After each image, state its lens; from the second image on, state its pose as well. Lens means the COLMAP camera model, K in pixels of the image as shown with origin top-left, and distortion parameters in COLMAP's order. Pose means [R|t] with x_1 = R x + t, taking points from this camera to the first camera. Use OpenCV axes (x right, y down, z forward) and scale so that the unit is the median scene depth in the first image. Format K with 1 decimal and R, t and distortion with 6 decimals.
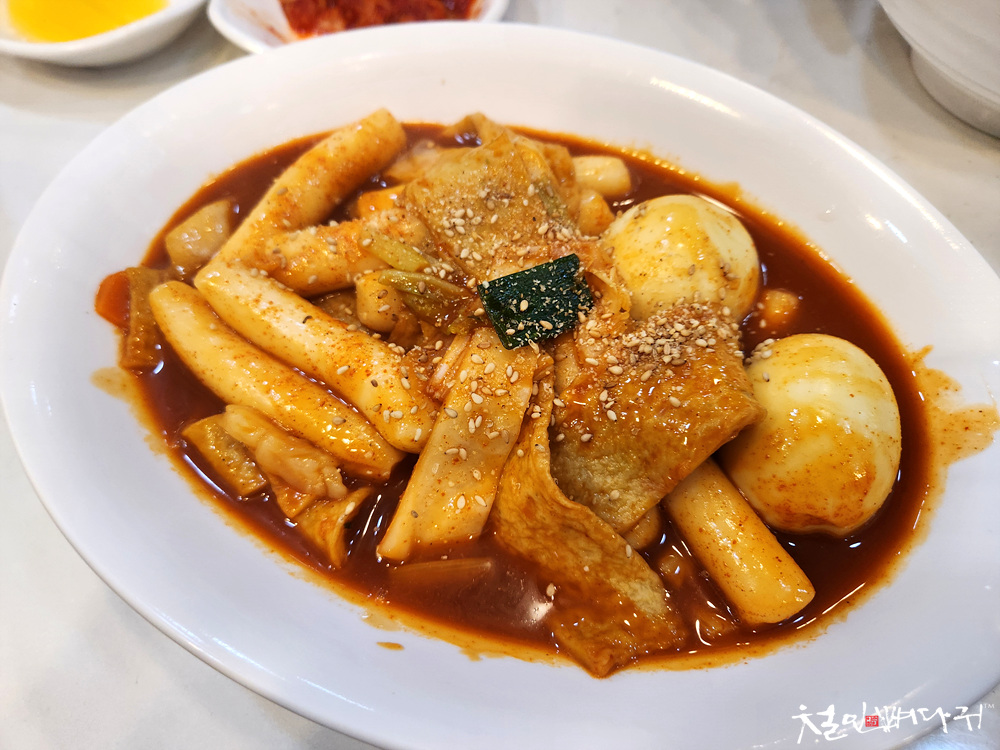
lens RADIAL K [[677.4, 0, 500.0], [0, 677.4, 375.0], [0, 0, 1]] dist [-0.058668, 0.094058]
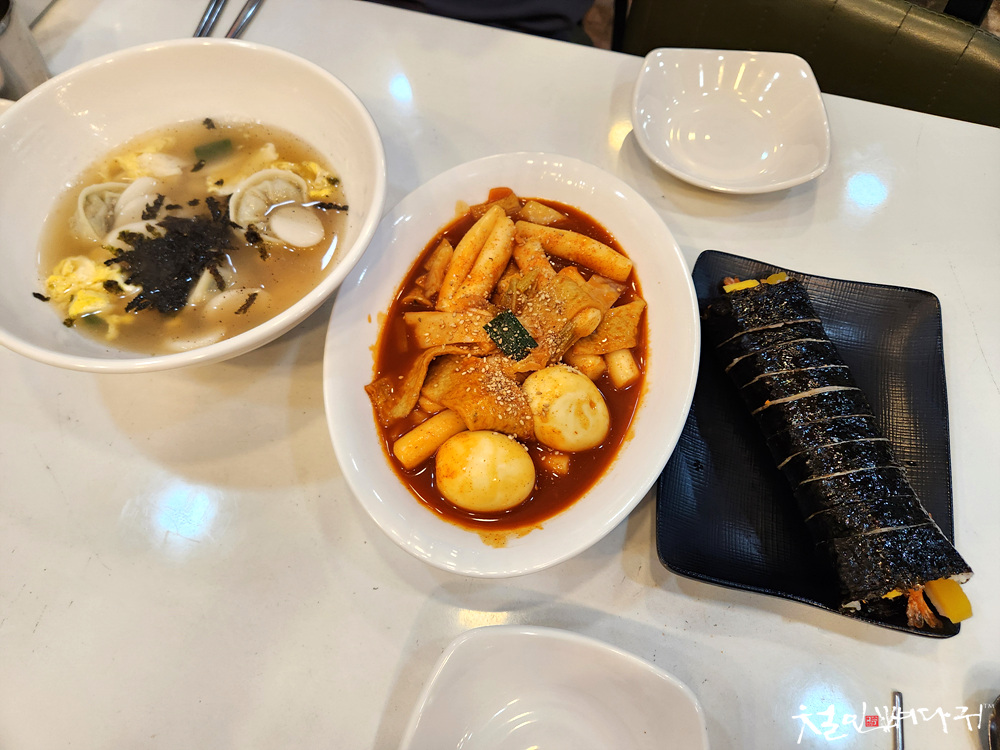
lens RADIAL K [[661.5, 0, 500.0], [0, 661.5, 375.0], [0, 0, 1]] dist [0.023959, -0.000763]
pose [[0.186461, 0.878881, -0.439091, 1.114519], [-0.882496, 0.346249, 0.318296, -0.721219], [0.431779, 0.328146, 0.840171, -0.814435]]
